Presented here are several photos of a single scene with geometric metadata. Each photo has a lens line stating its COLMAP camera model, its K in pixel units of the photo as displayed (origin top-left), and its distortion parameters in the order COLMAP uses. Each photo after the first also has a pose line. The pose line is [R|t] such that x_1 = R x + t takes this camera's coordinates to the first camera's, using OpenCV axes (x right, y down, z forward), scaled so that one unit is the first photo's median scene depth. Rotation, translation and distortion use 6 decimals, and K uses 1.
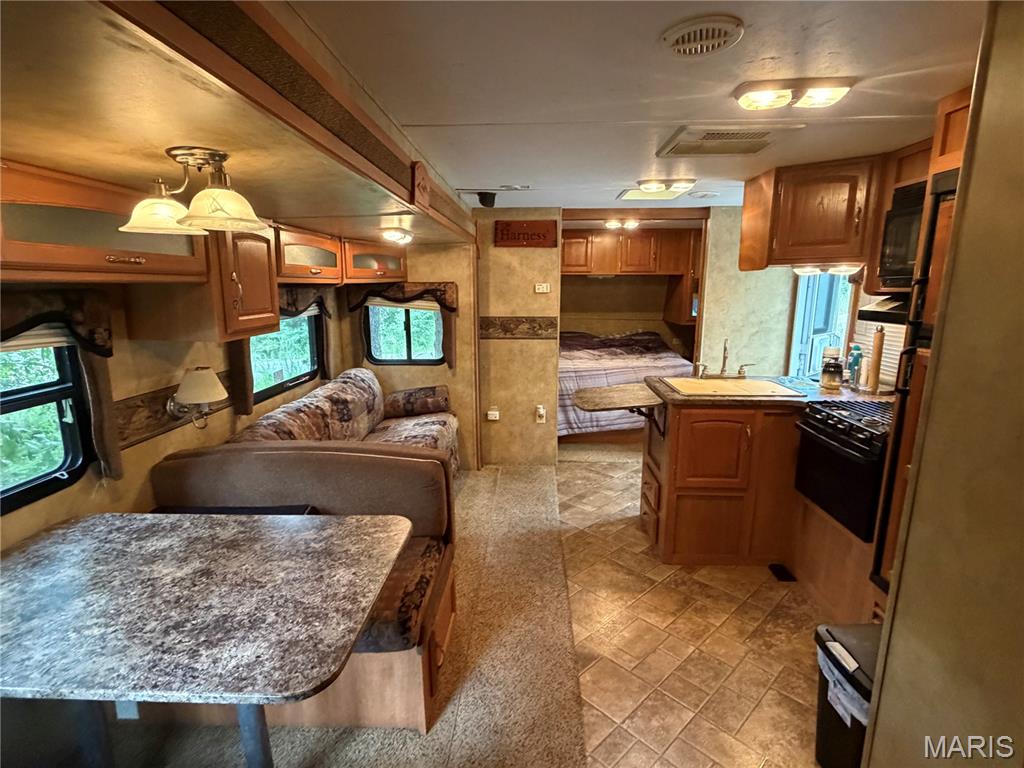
lens RADIAL K [[514.4, 0, 507.1], [0, 514.4, 383.6], [0, 0, 1]] dist [-0.000737, -0.000310]
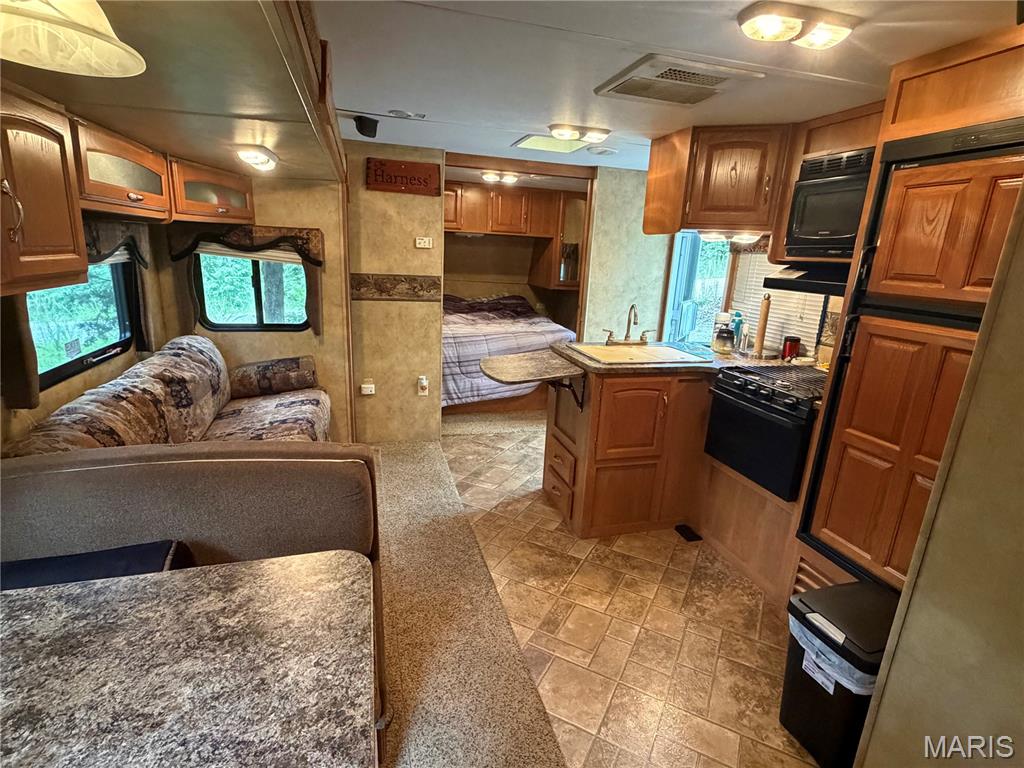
lens RADIAL K [[514.4, 0, 513.4], [0, 514.4, 385.0], [0, 0, 1]] dist [-0.000737, -0.000310]
pose [[0.944039, -0.036842, 0.327770, -0.124861], [0.012870, 0.997100, 0.075008, -0.011142], [-0.329582, -0.066592, 0.941775, 0.159456]]
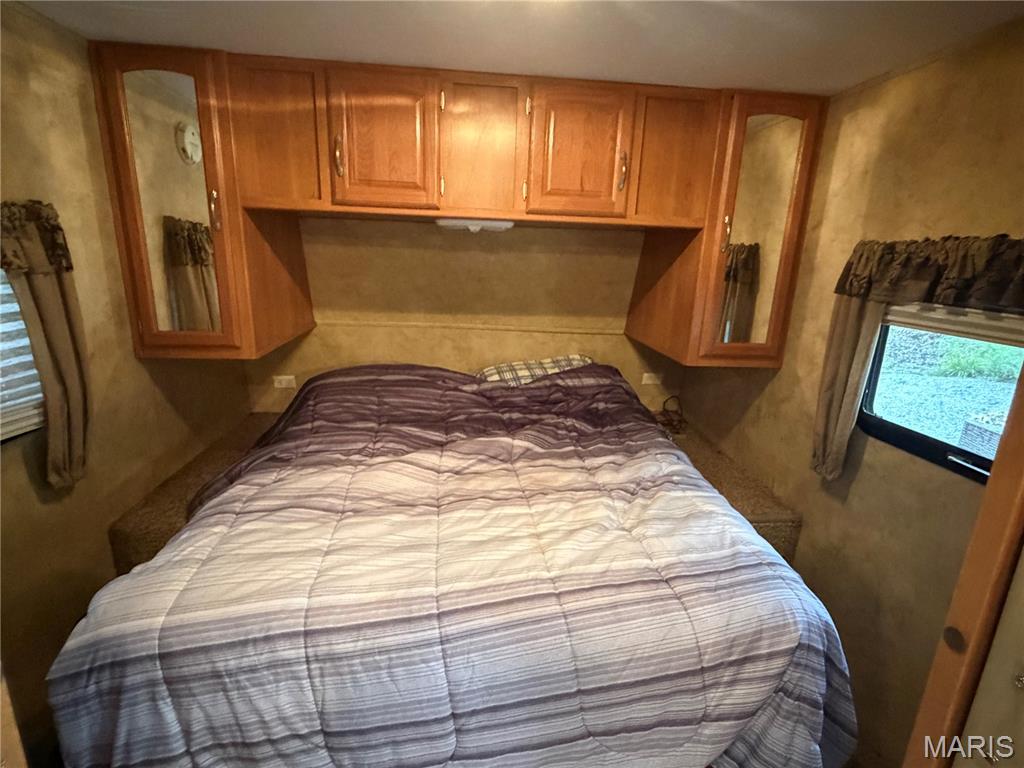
lens RADIAL K [[514.4, 0, 516.4], [0, 514.4, 386.2], [0, 0, 1]] dist [-0.000737, -0.000310]
pose [[0.987309, -0.001996, 0.158801, 0.324783], [-0.009037, 0.997595, 0.068725, -0.254994], [-0.158556, -0.069288, 0.984916, 1.339121]]
